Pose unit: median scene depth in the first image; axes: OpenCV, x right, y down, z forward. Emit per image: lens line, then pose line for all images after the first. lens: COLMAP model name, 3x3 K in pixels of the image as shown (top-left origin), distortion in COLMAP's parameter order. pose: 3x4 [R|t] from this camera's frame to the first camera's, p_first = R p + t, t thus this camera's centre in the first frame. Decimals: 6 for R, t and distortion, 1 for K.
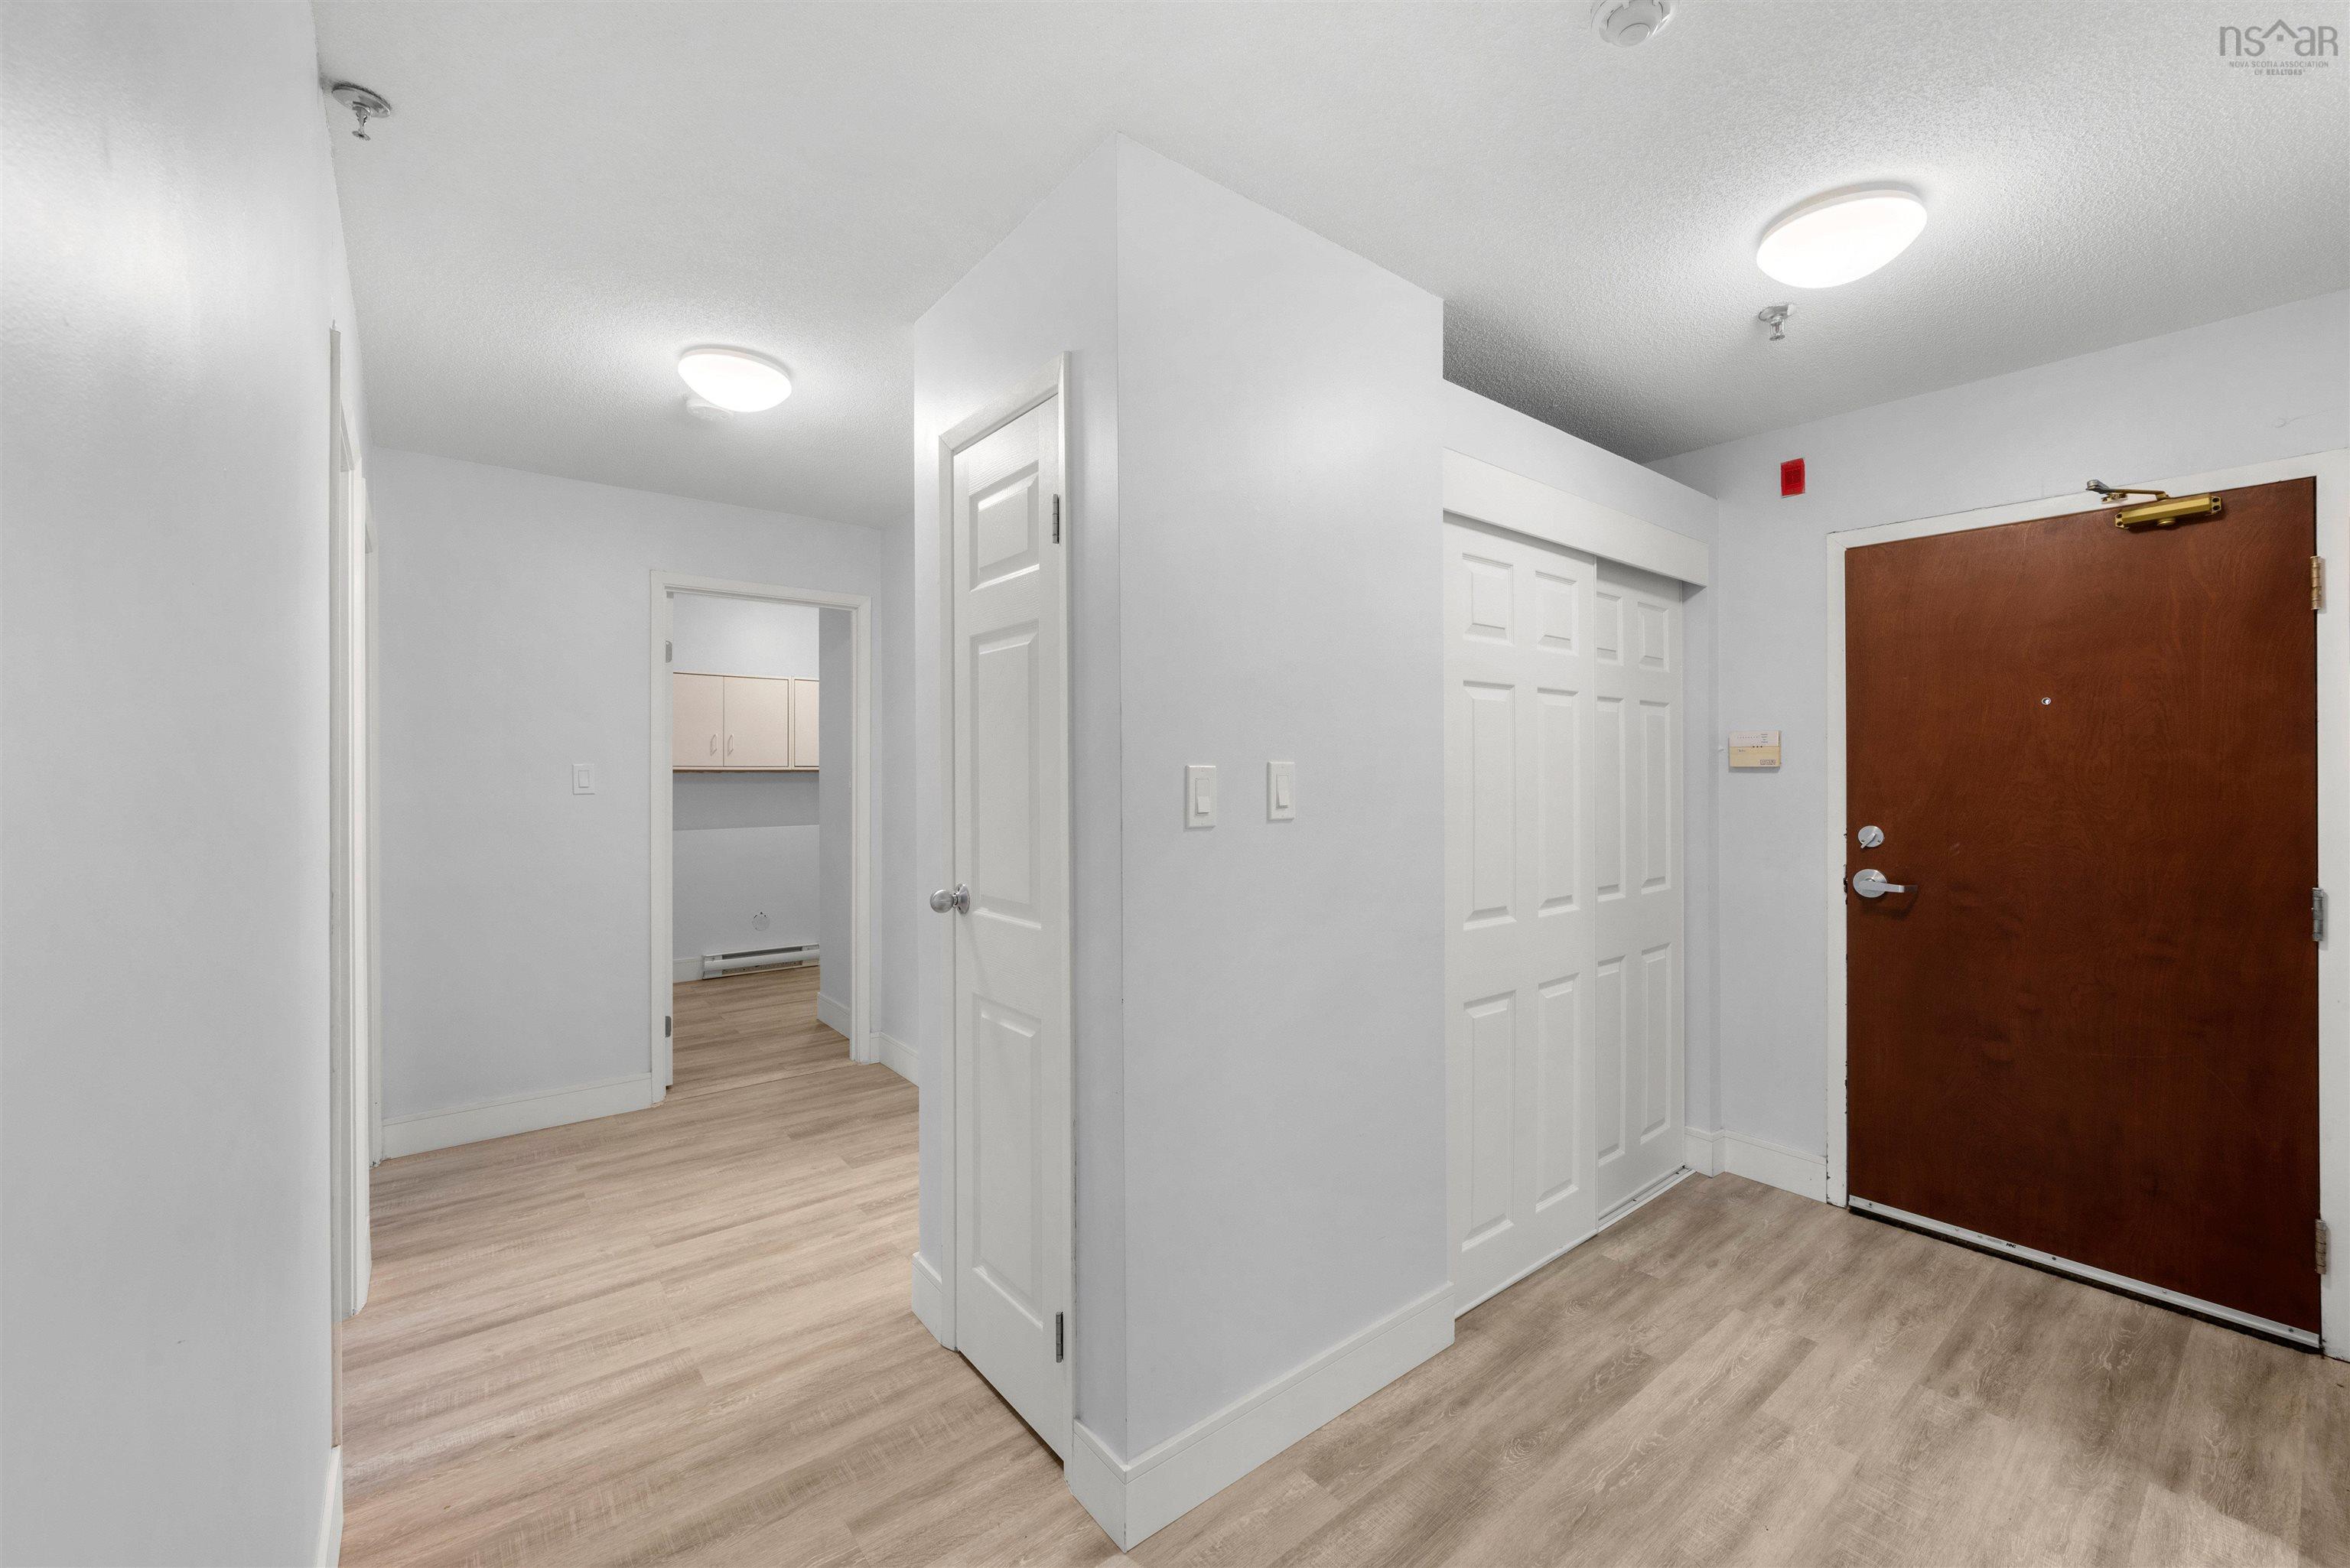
lens RADIAL K [[941.4, 0, 1212.3], [0, 941.4, 779.8], [0, 0, 1]] dist [0.000239, -0.000018]
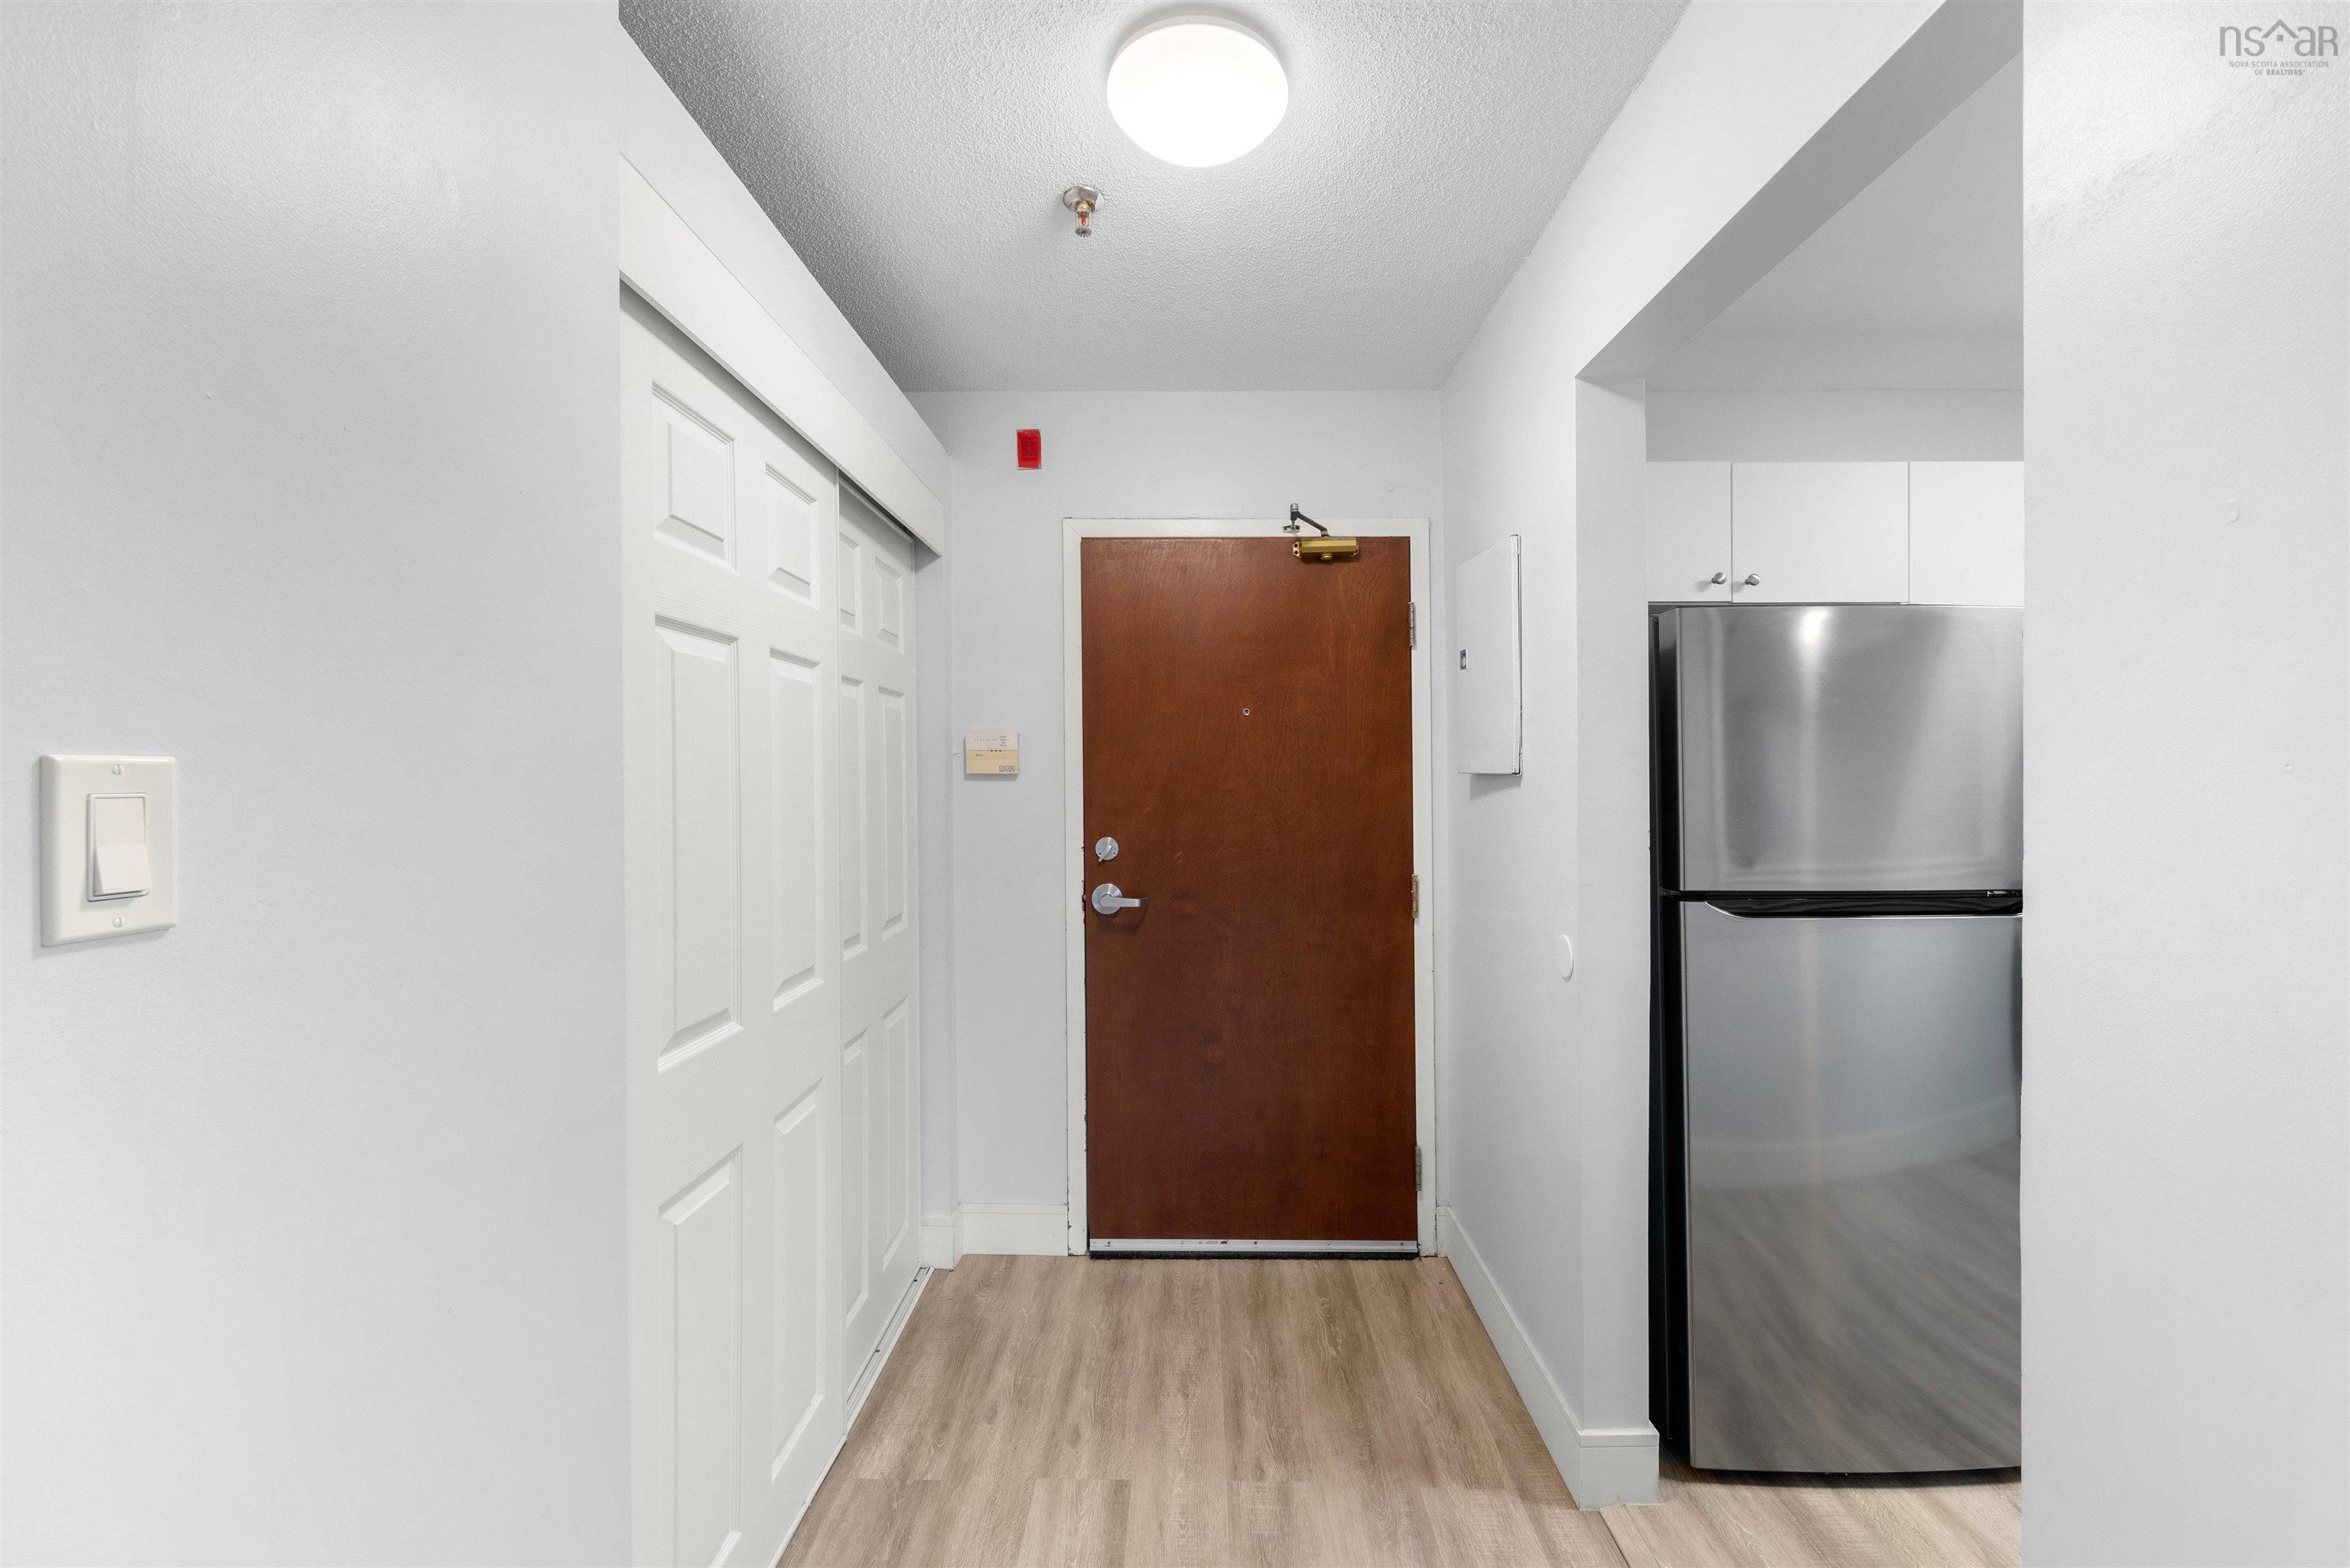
lens RADIAL K [[933.4, 0, 1174.4], [0, 933.4, 776.9], [0, 0, 1]] dist [-0.000428, -0.000133]
pose [[0.661767, -0.000438, 0.749710, 0.053909], [0.008101, 0.999946, -0.006566, -0.004933], [-0.749666, 0.010419, 0.661734, 0.372680]]
